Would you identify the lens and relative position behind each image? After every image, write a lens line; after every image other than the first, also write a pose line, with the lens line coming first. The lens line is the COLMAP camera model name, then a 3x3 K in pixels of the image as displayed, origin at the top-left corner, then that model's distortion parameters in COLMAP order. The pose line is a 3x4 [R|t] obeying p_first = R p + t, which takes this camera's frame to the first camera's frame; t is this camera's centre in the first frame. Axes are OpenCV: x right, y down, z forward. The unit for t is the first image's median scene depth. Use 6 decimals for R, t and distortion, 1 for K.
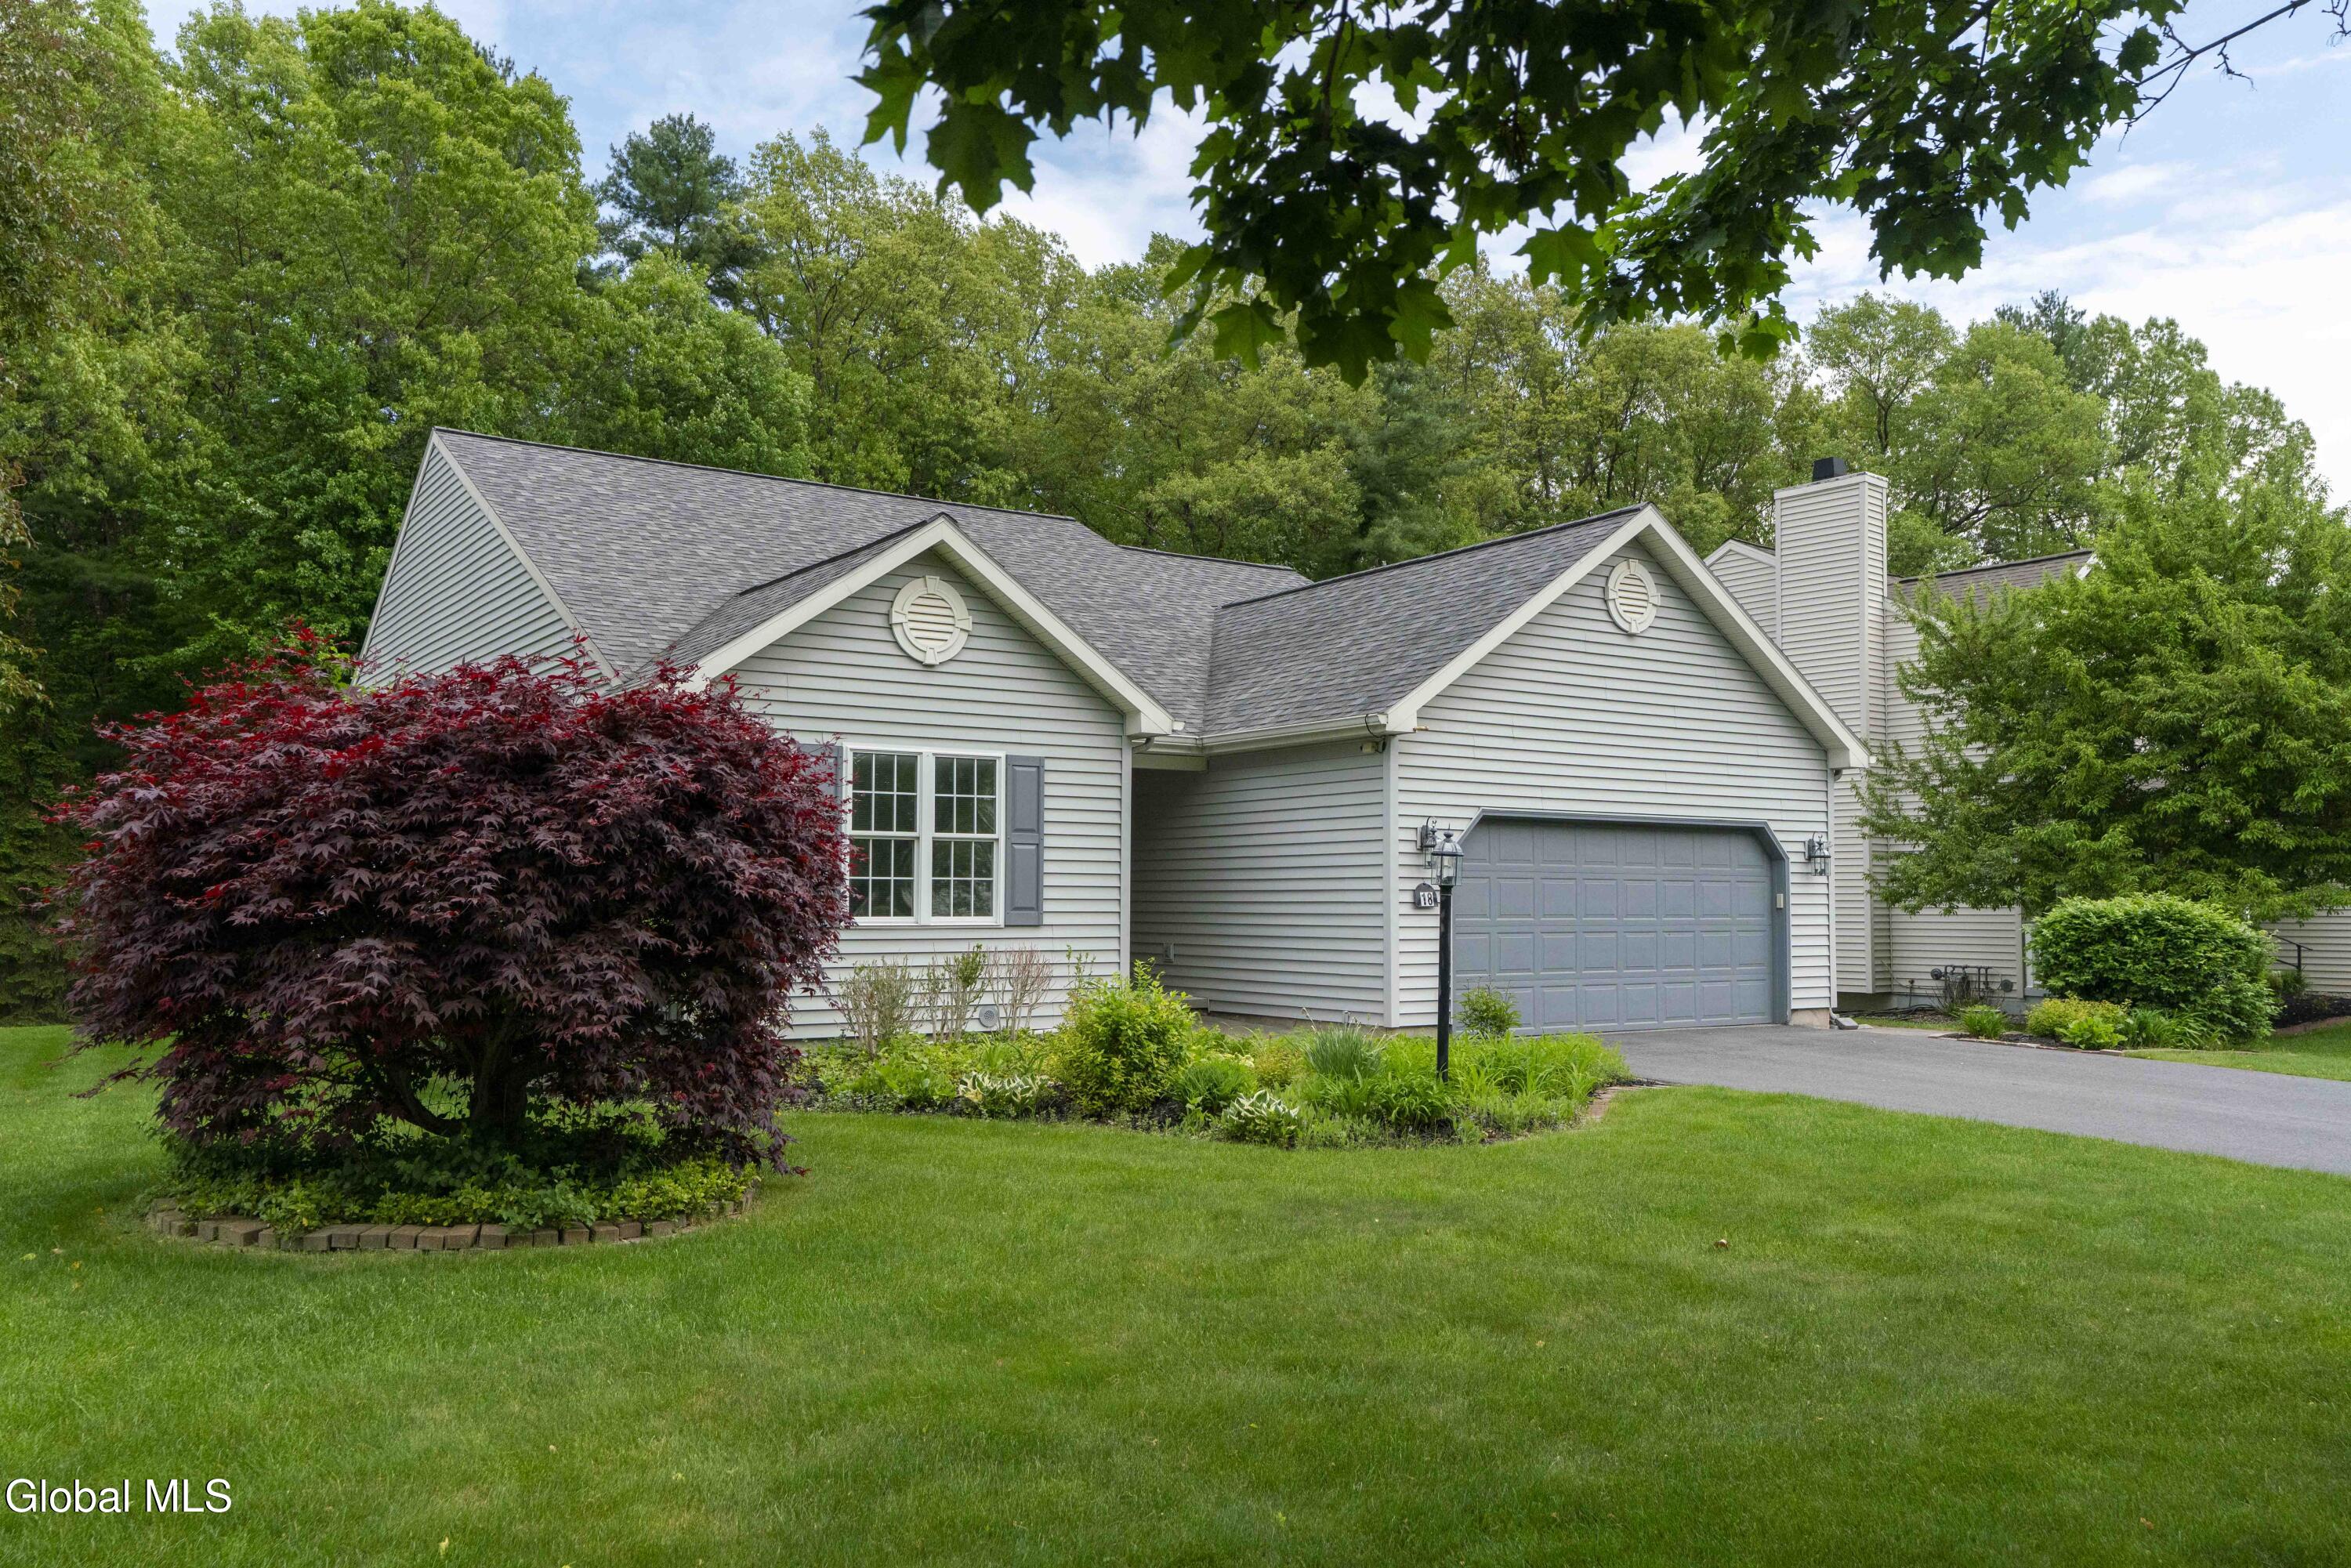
lens RADIAL K [[1769.3, 0, 1175.5], [0, 1769.3, 774.9], [0, 0, 1]] dist [-0.002206, 0.001426]
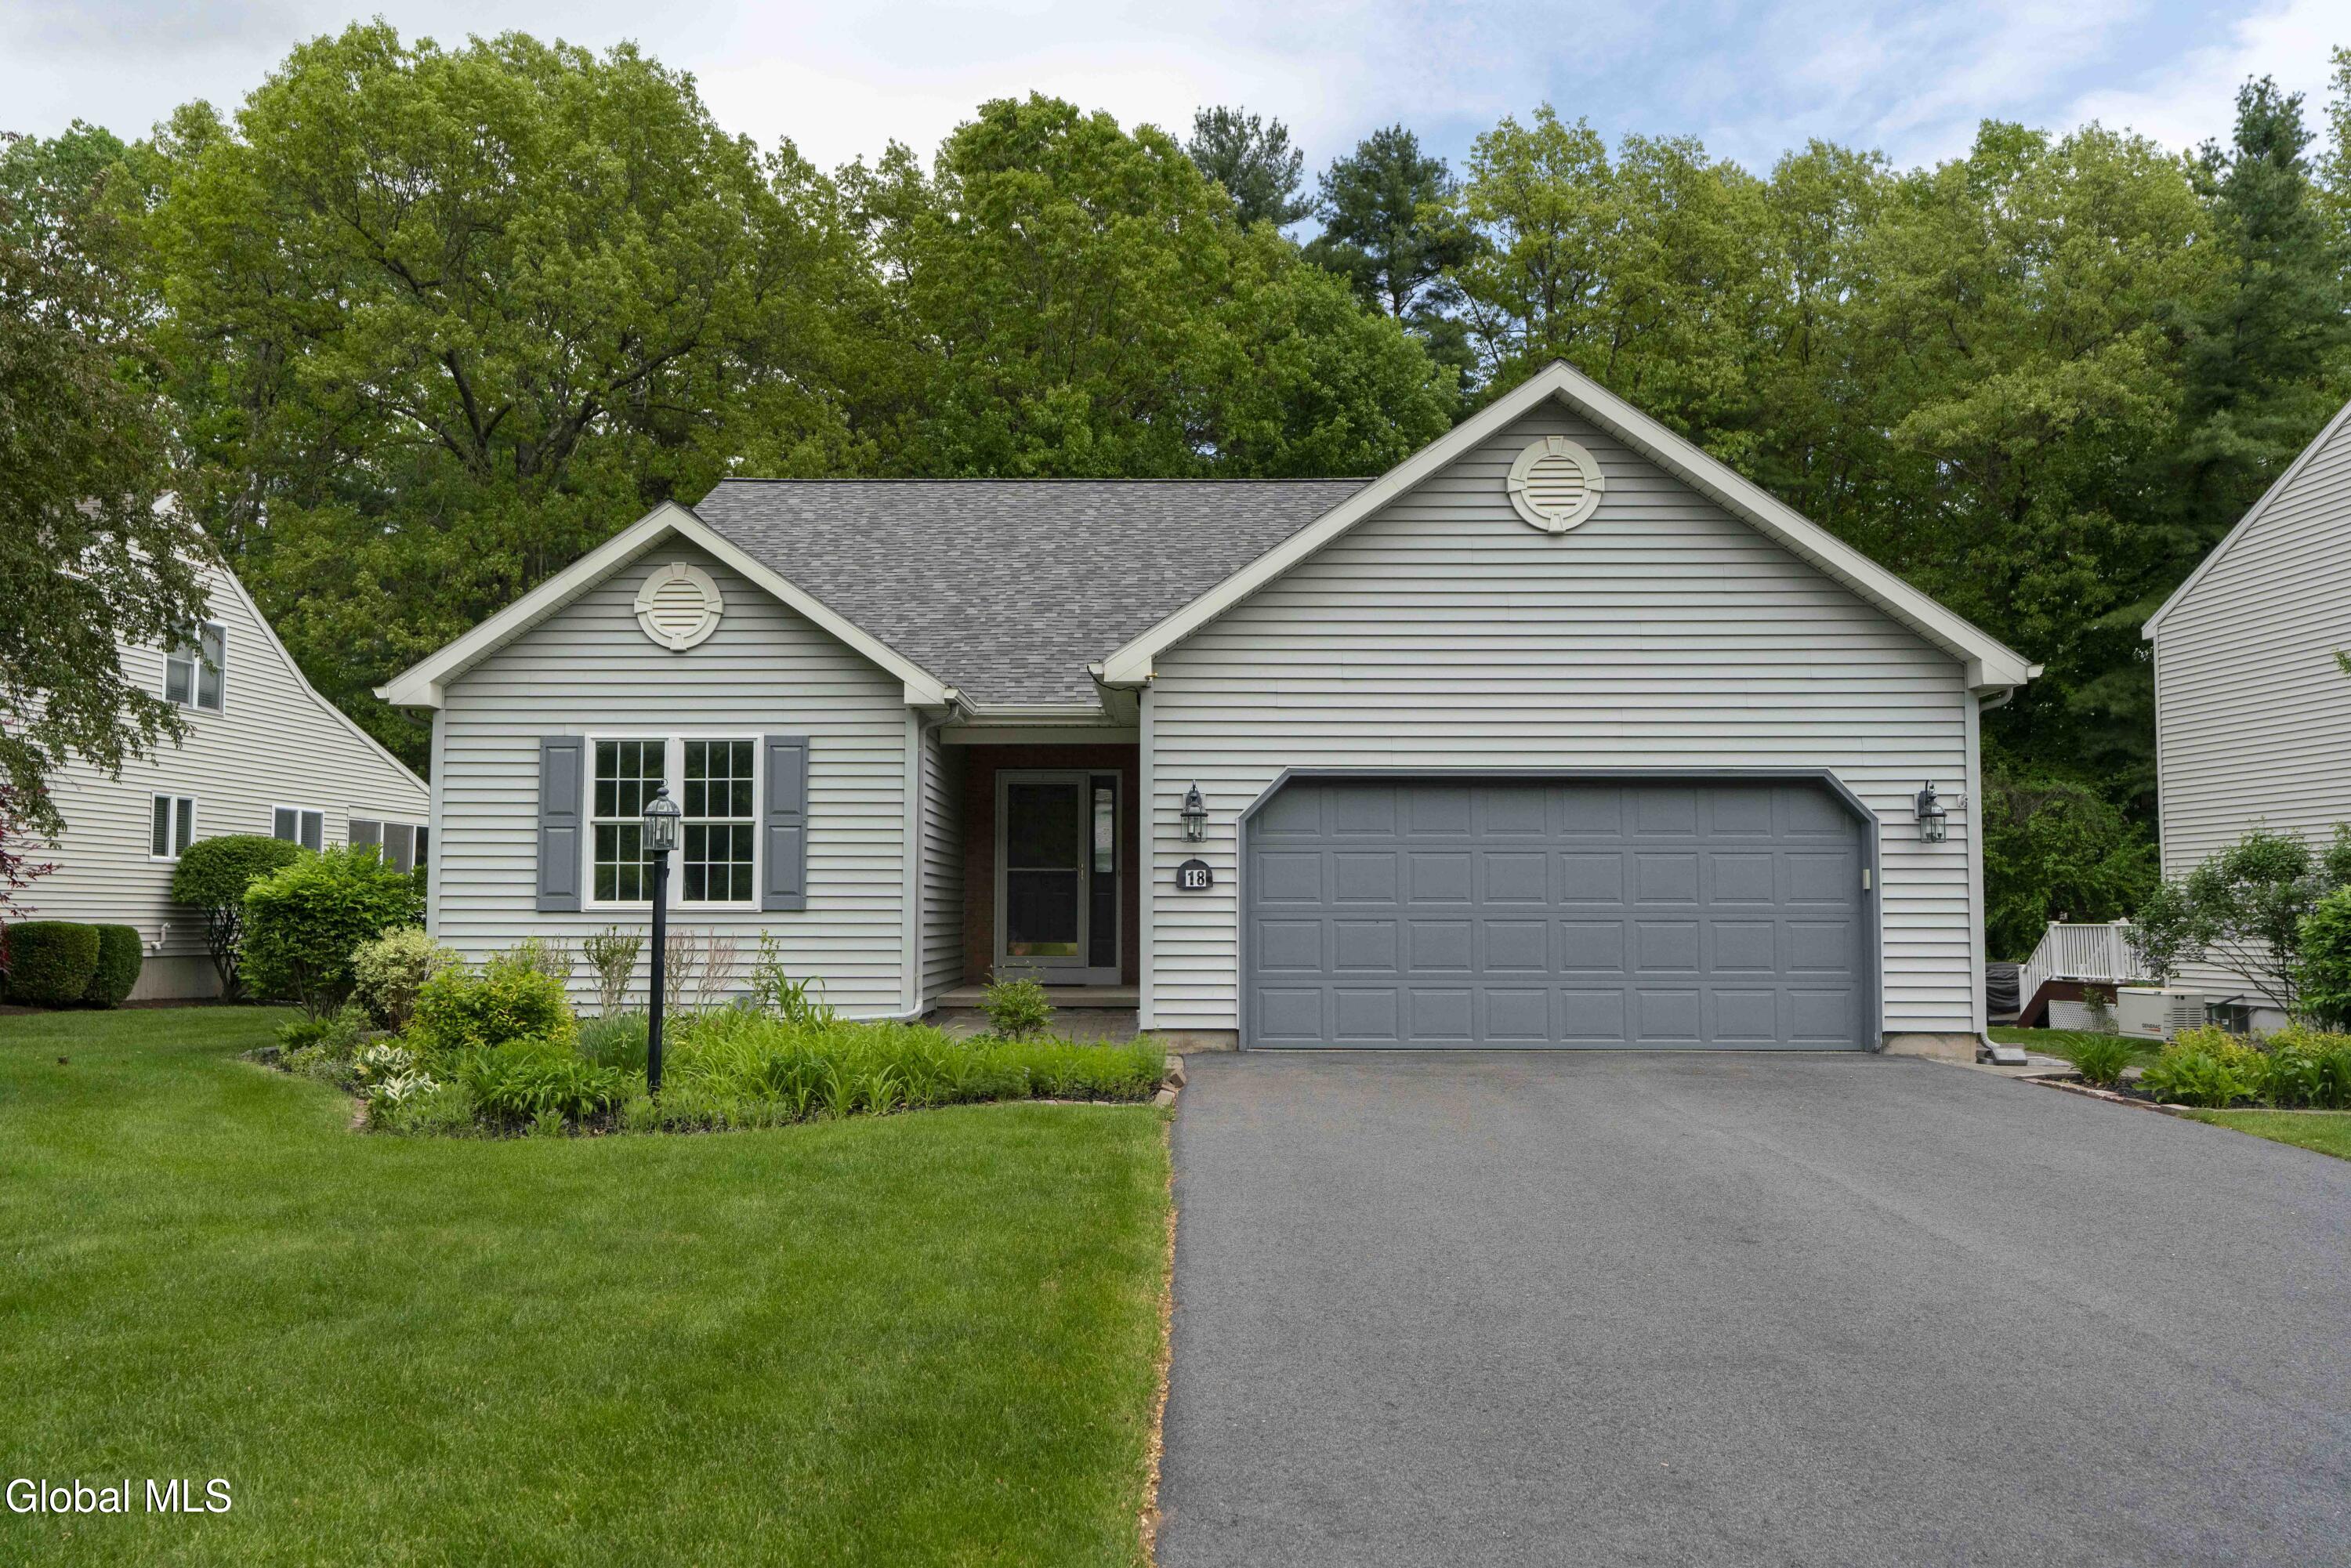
lens RADIAL K [[1769.3, 0, 1168.3], [0, 1769.3, 796.7], [0, 0, 1]] dist [-0.002206, 0.001426]
pose [[0.826774, -0.038369, -0.561223, 0.617101], [0.042327, 0.999086, -0.005949, 0.036489], [0.560939, -0.018837, 0.827643, 0.304952]]
